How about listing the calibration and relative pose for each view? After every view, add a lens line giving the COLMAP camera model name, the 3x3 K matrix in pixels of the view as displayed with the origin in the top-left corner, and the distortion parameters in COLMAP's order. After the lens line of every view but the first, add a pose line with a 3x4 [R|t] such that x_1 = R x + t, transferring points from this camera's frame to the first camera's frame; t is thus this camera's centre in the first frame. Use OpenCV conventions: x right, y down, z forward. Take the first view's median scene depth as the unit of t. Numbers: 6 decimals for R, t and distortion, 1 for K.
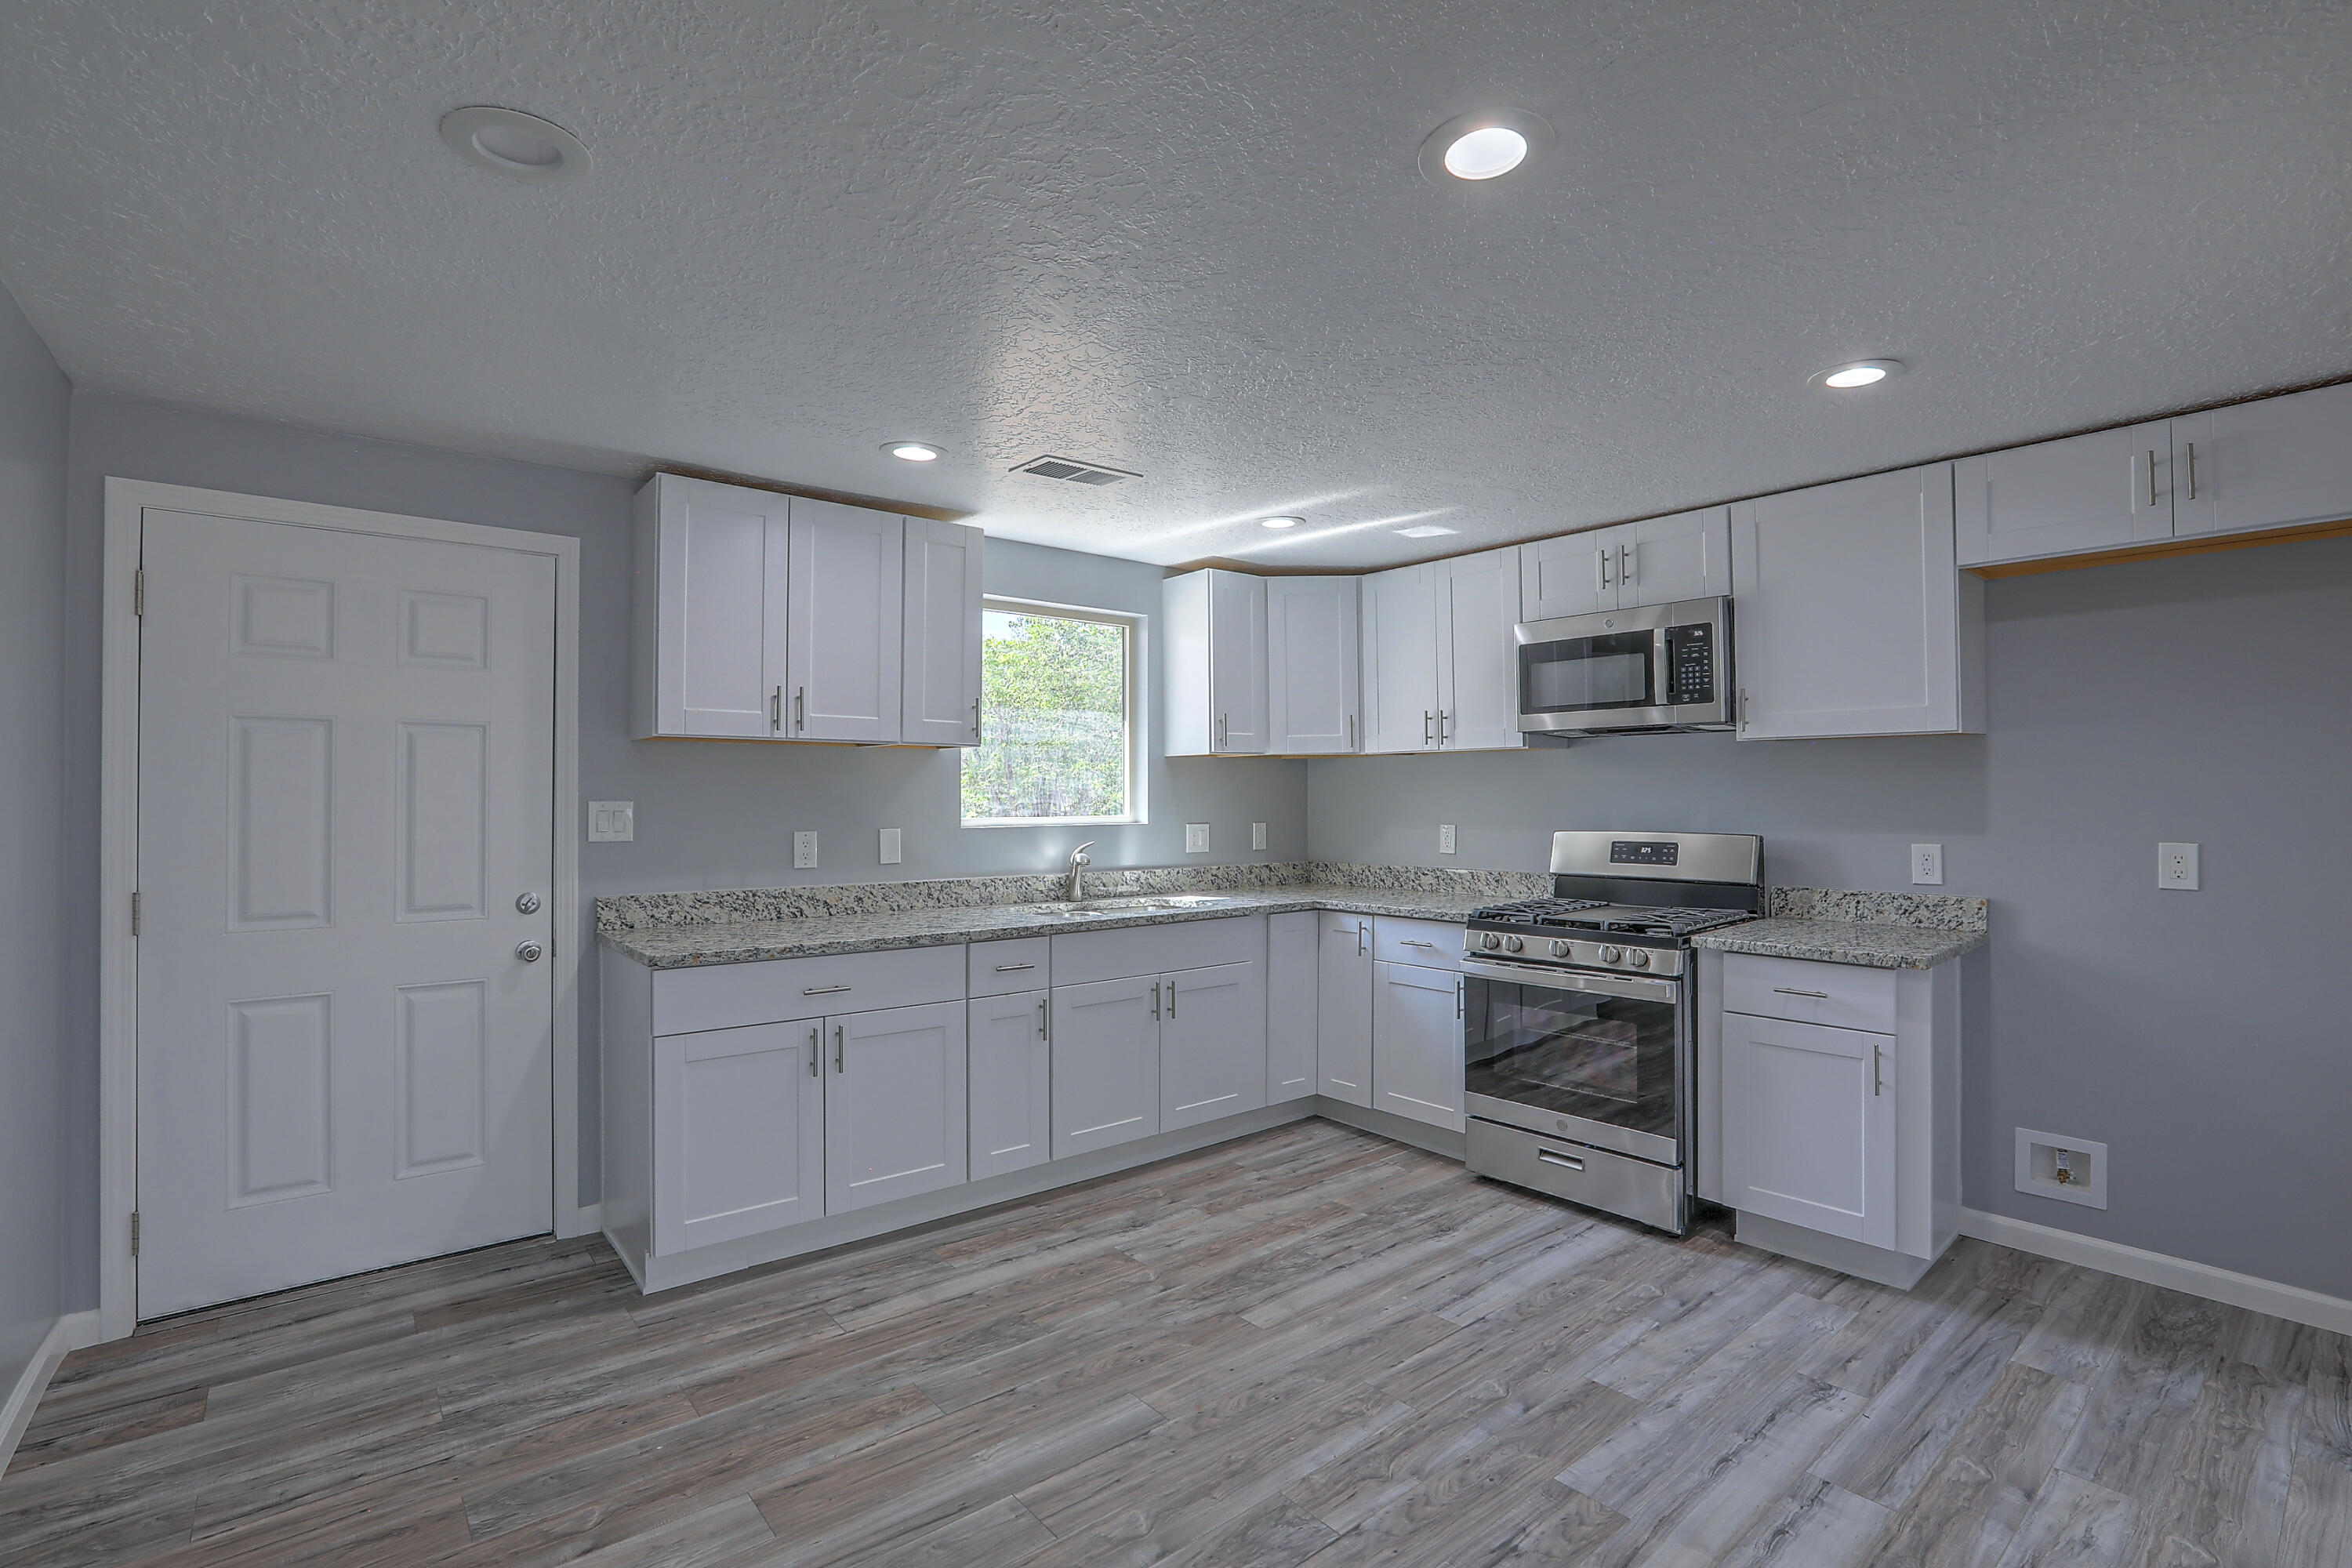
lens RADIAL K [[1064.3, 0, 1177.2], [0, 1064.3, 788.2], [0, 0, 1]] dist [-0.064450, 0.026841]
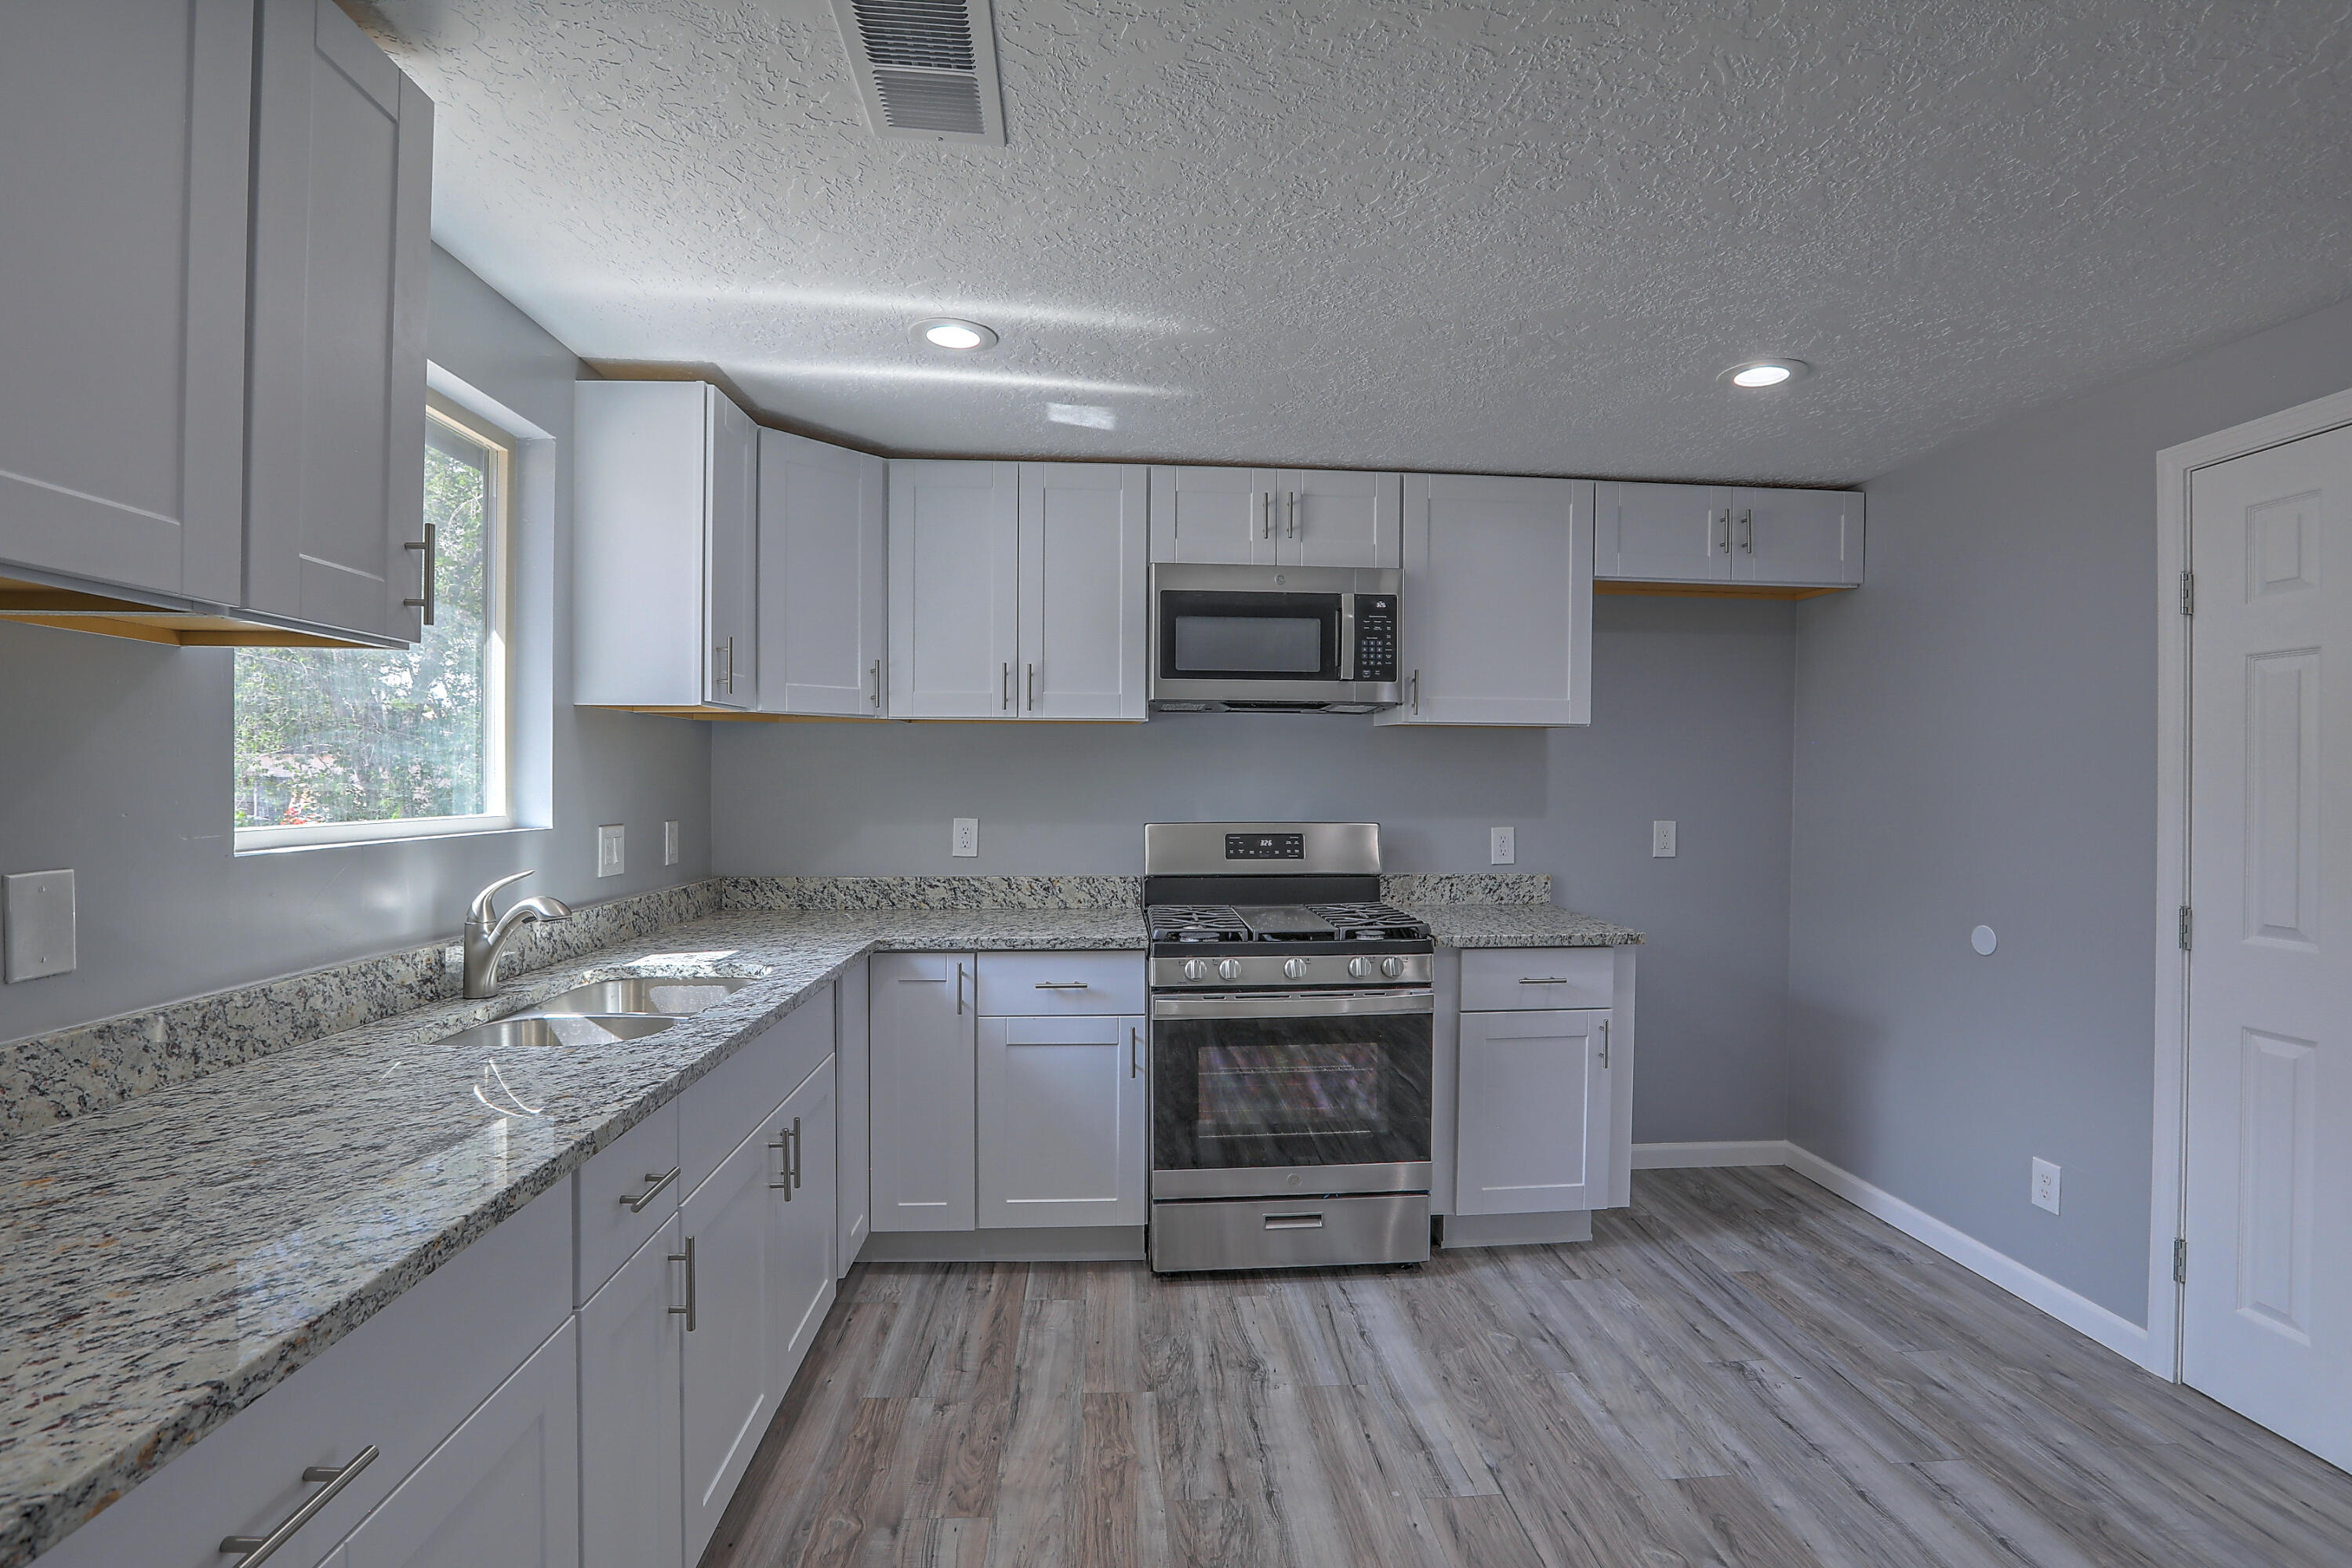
lens RADIAL K [[1064.3, 0, 1177.2], [0, 1064.3, 788.2], [0, 0, 1]] dist [-0.064450, 0.026841]
pose [[0.587761, -0.000815, 0.809034, -0.343758], [-0.011425, 0.999891, 0.009307, 0.005914], [-0.808954, -0.014714, 0.587688, 0.568310]]
